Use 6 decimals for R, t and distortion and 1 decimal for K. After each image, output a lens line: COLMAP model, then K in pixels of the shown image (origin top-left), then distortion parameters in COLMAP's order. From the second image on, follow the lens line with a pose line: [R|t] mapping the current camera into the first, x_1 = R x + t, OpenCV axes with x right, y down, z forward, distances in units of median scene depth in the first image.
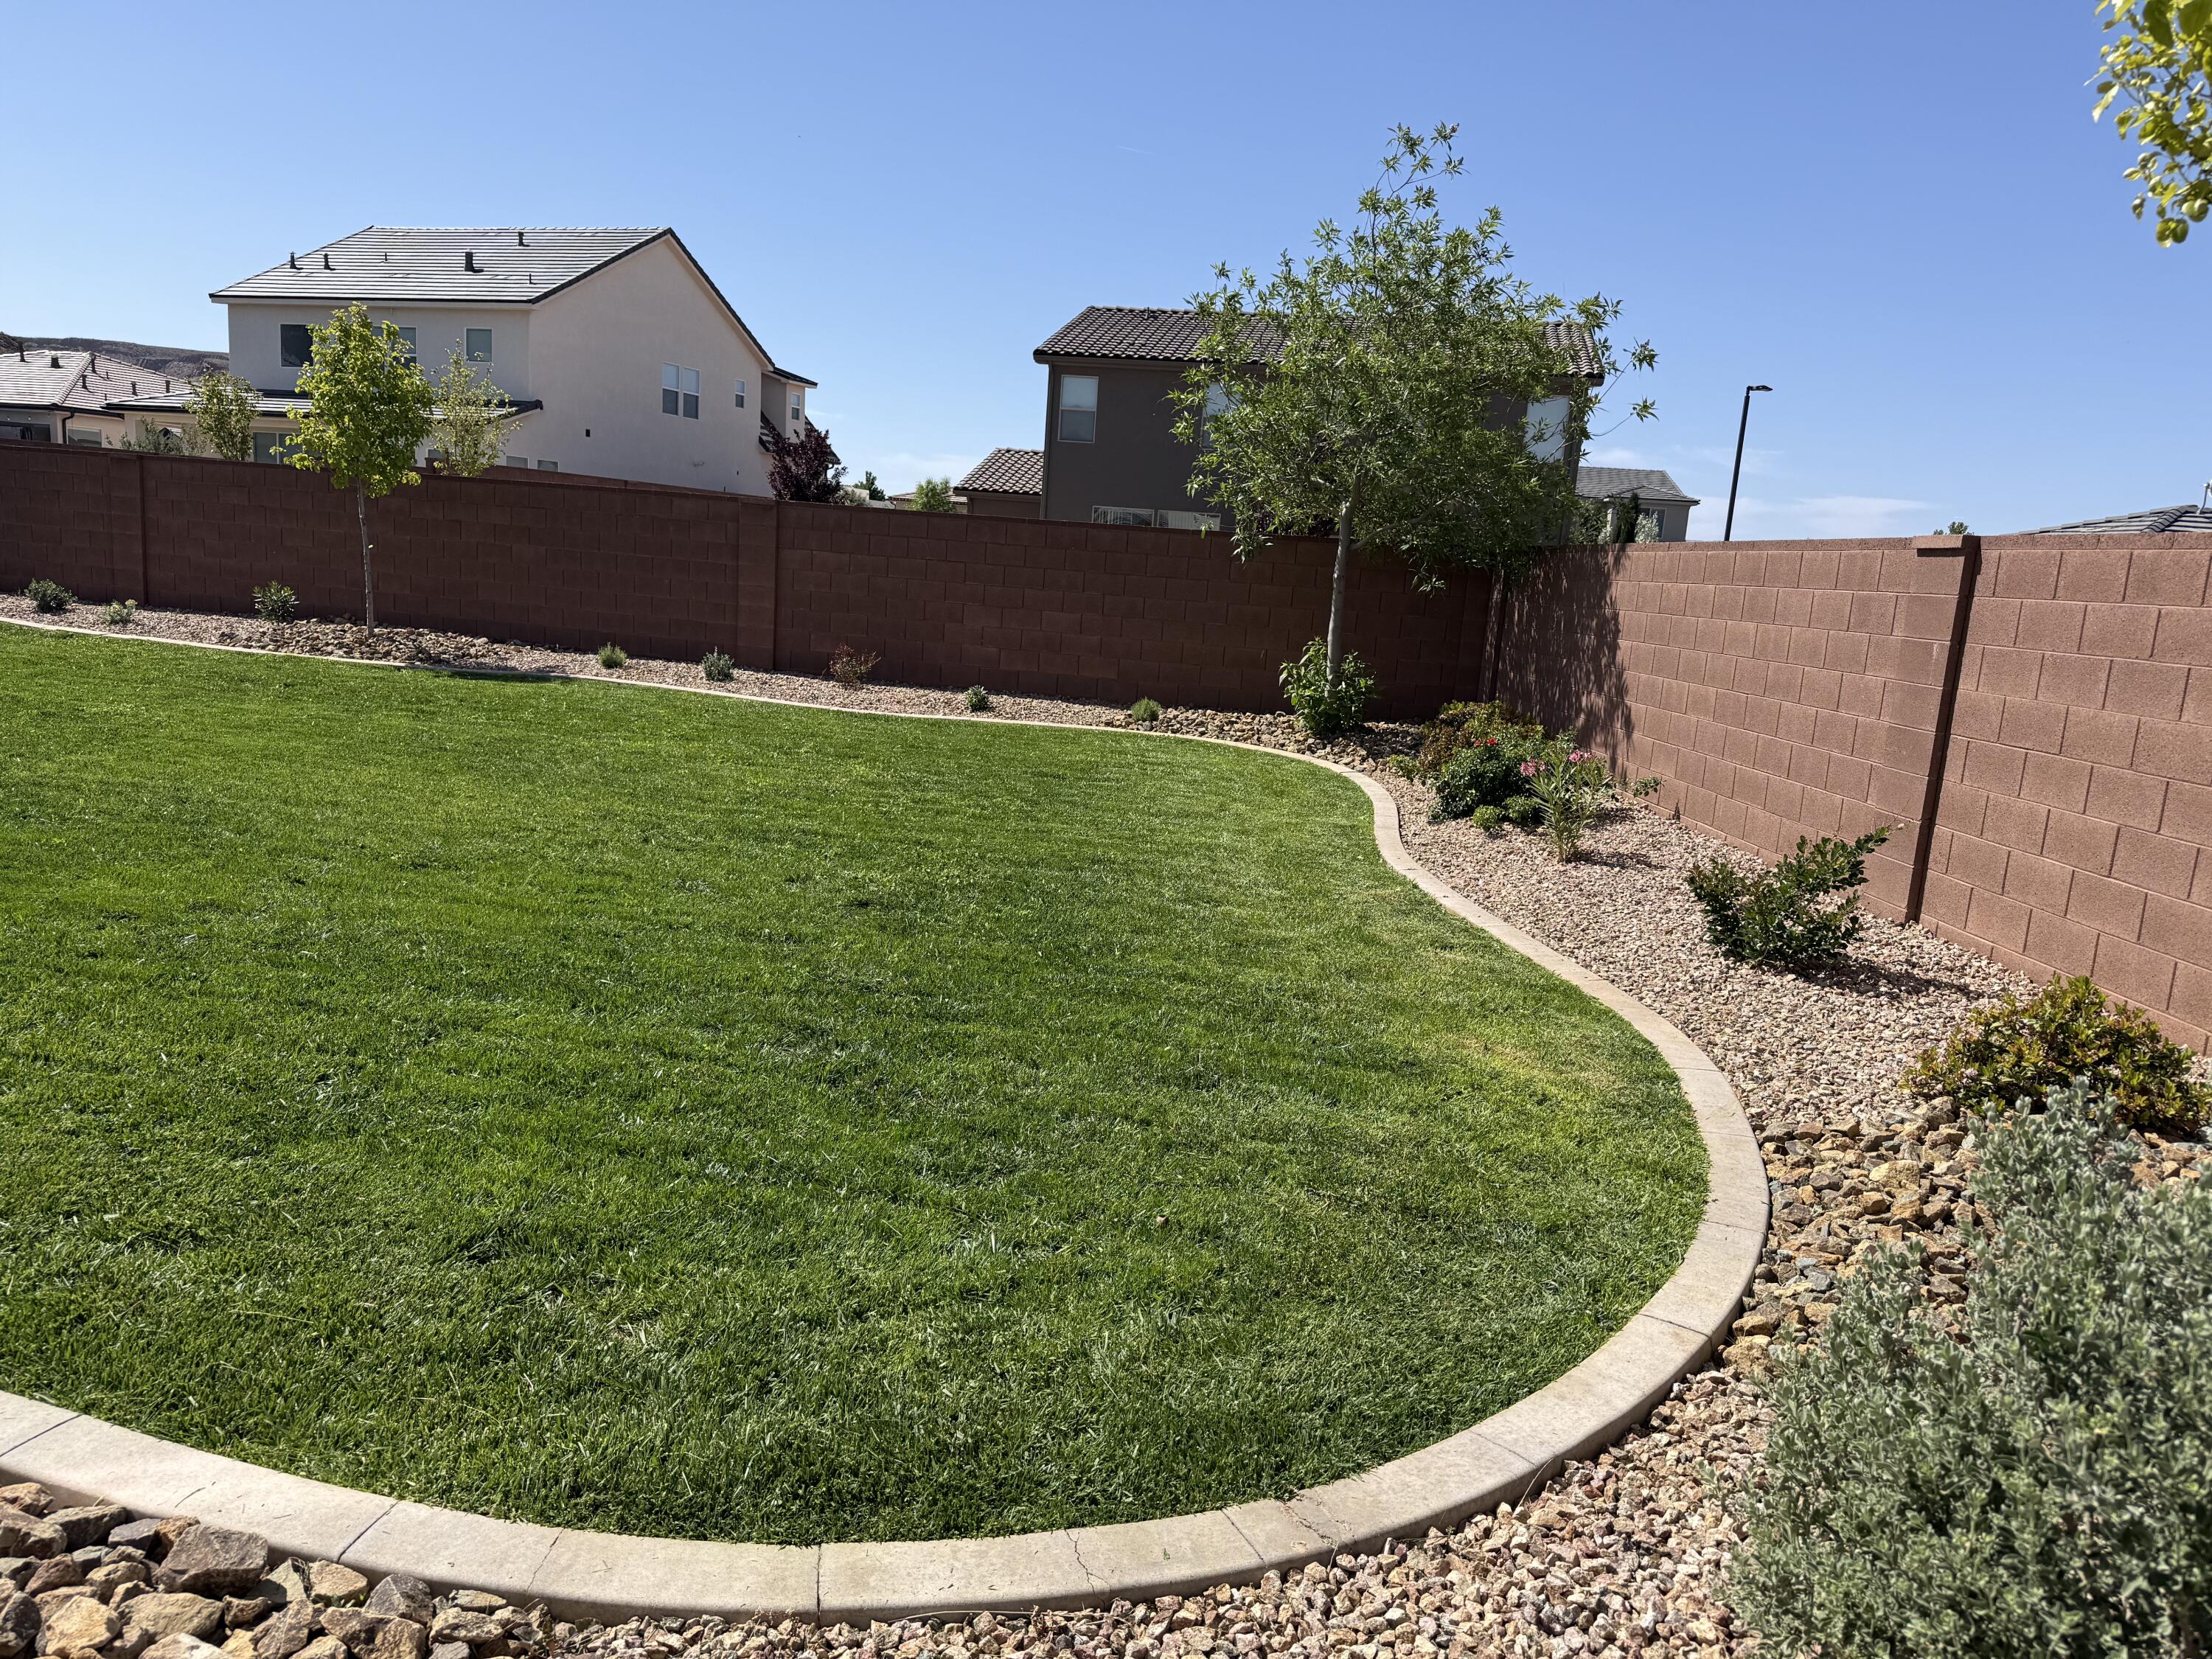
lens RADIAL K [[1497.7, 0, 1111.4], [0, 1497.7, 900.5], [0, 0, 1]] dist [0.045638, -0.053818]
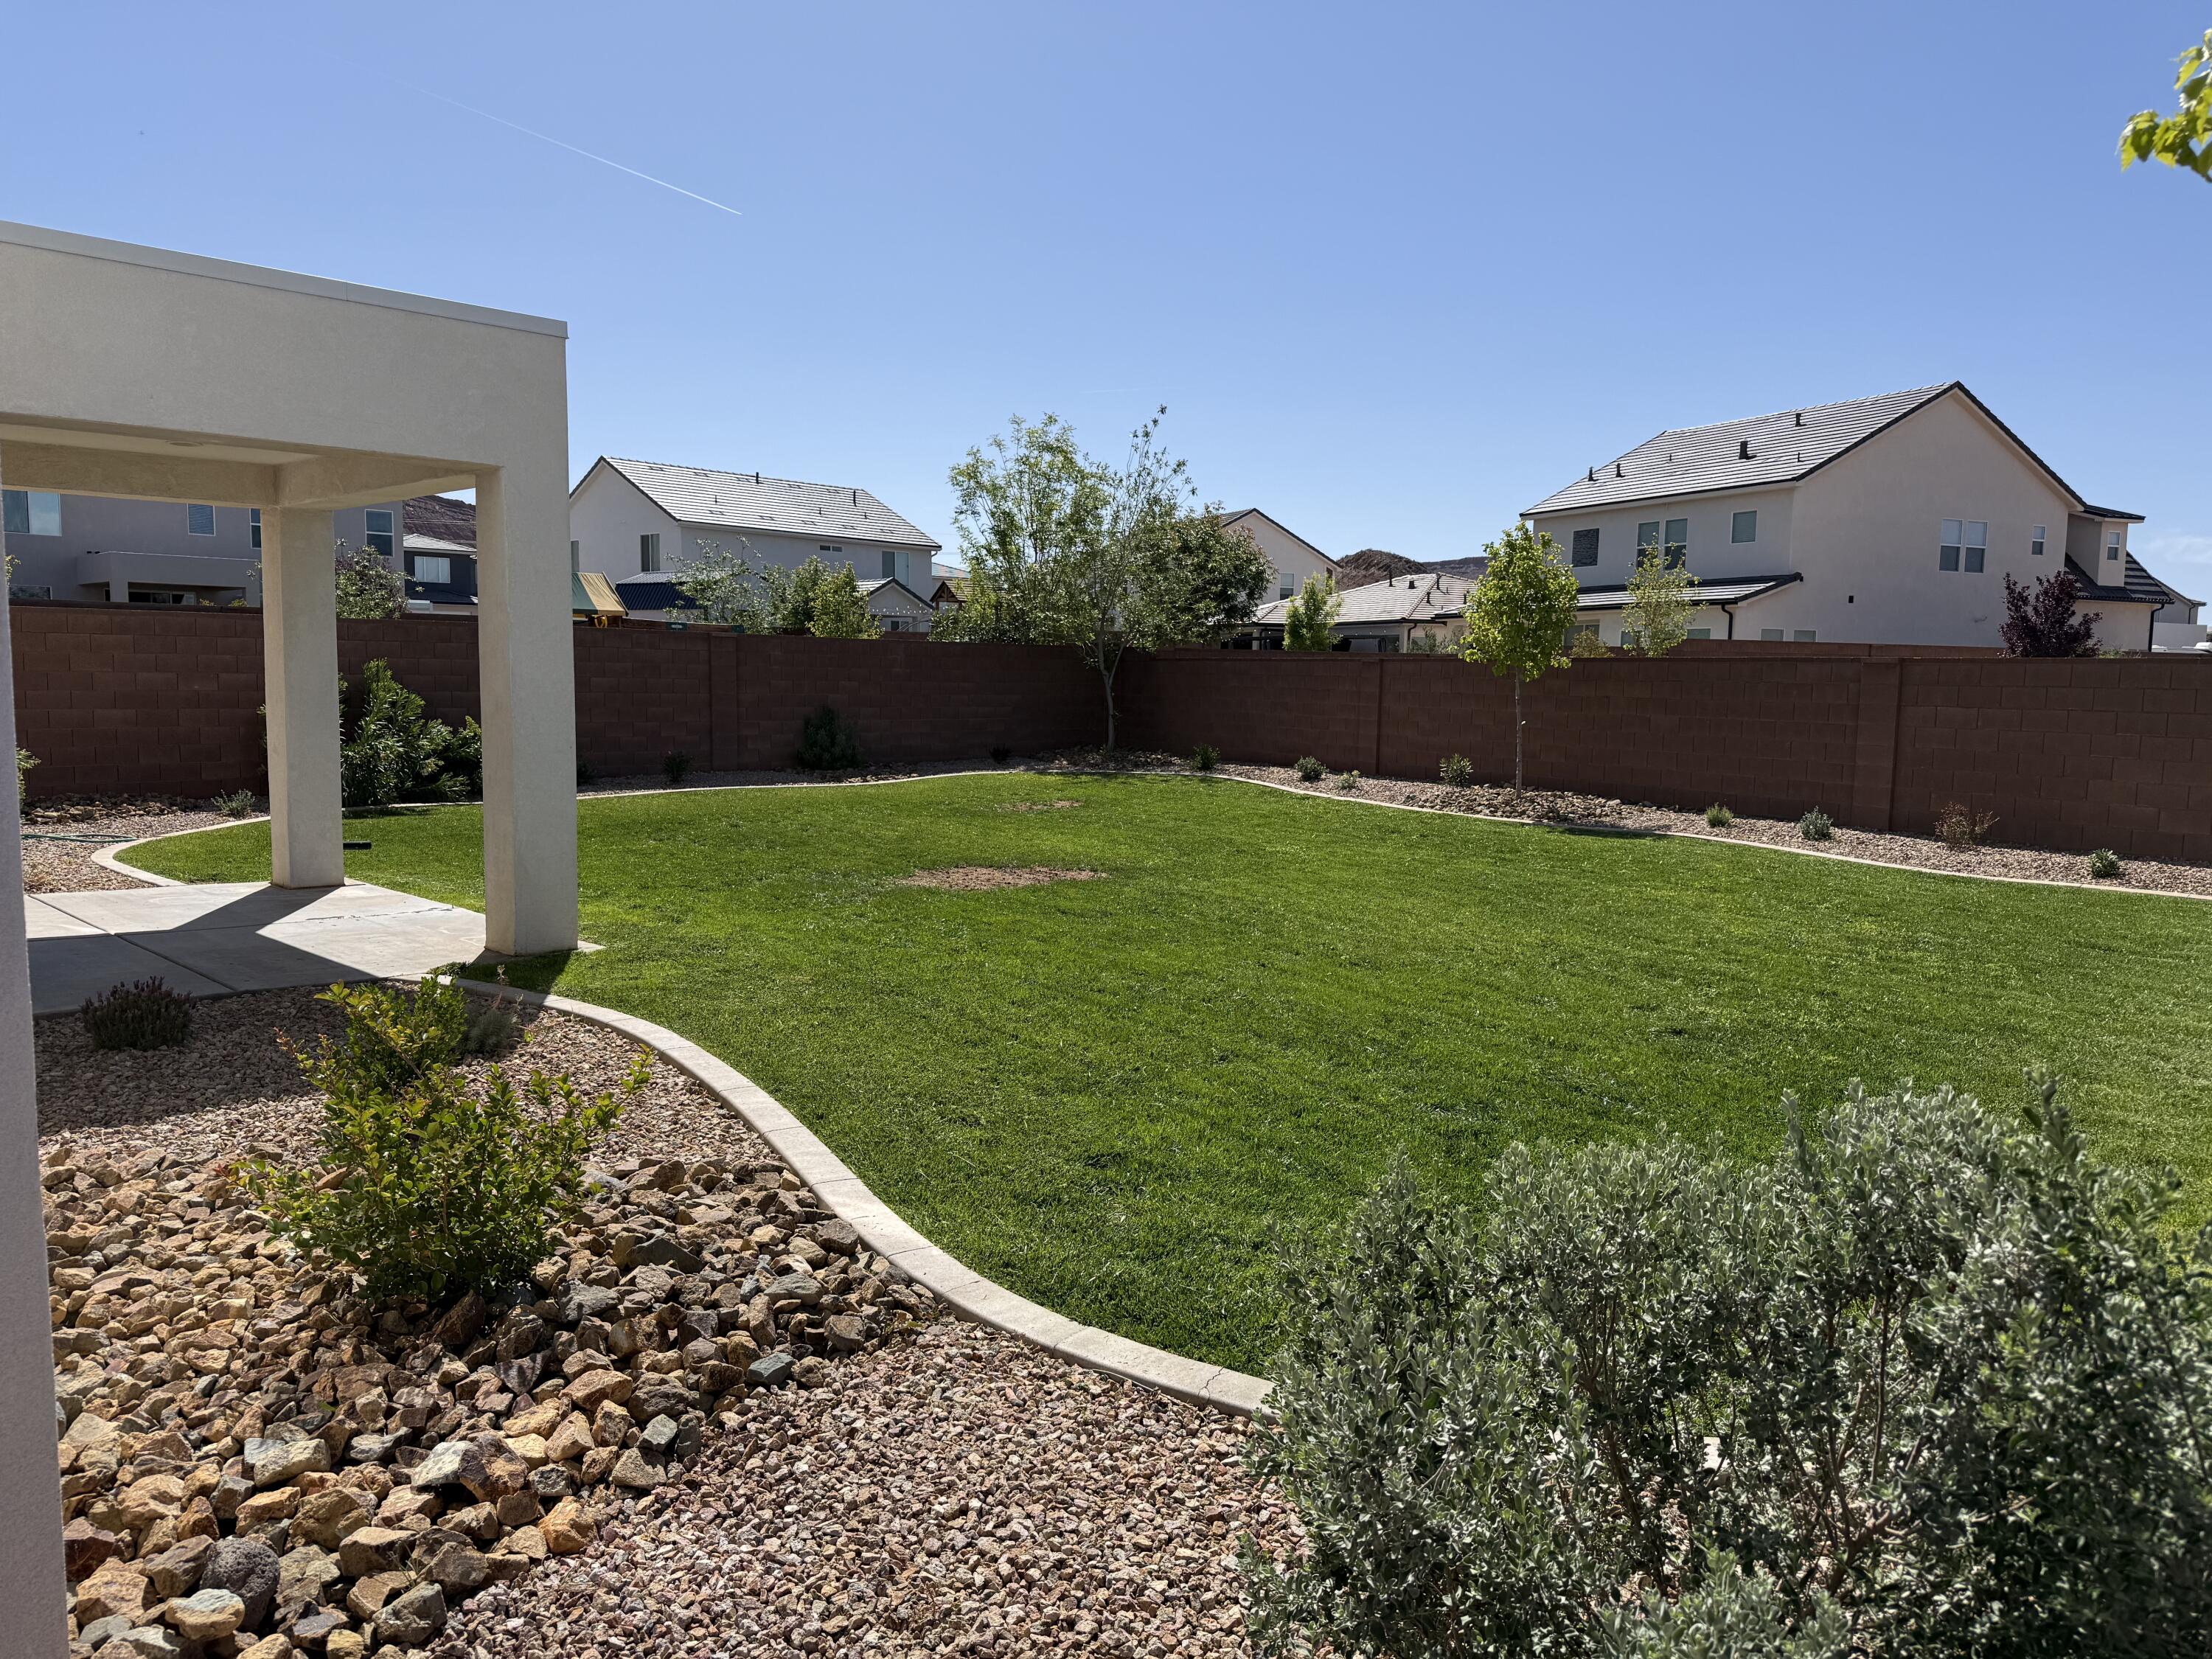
lens RADIAL K [[1564.1, 0, 1106.0], [0, 1564.1, 829.5], [0, 0, 1]] dist [0.048516, -0.062948]
pose [[0.693100, 0.012503, -0.720733, 0.135490], [-0.128055, 0.986082, -0.106040, 0.012632], [0.709376, 0.165790, 0.685055, -0.025219]]
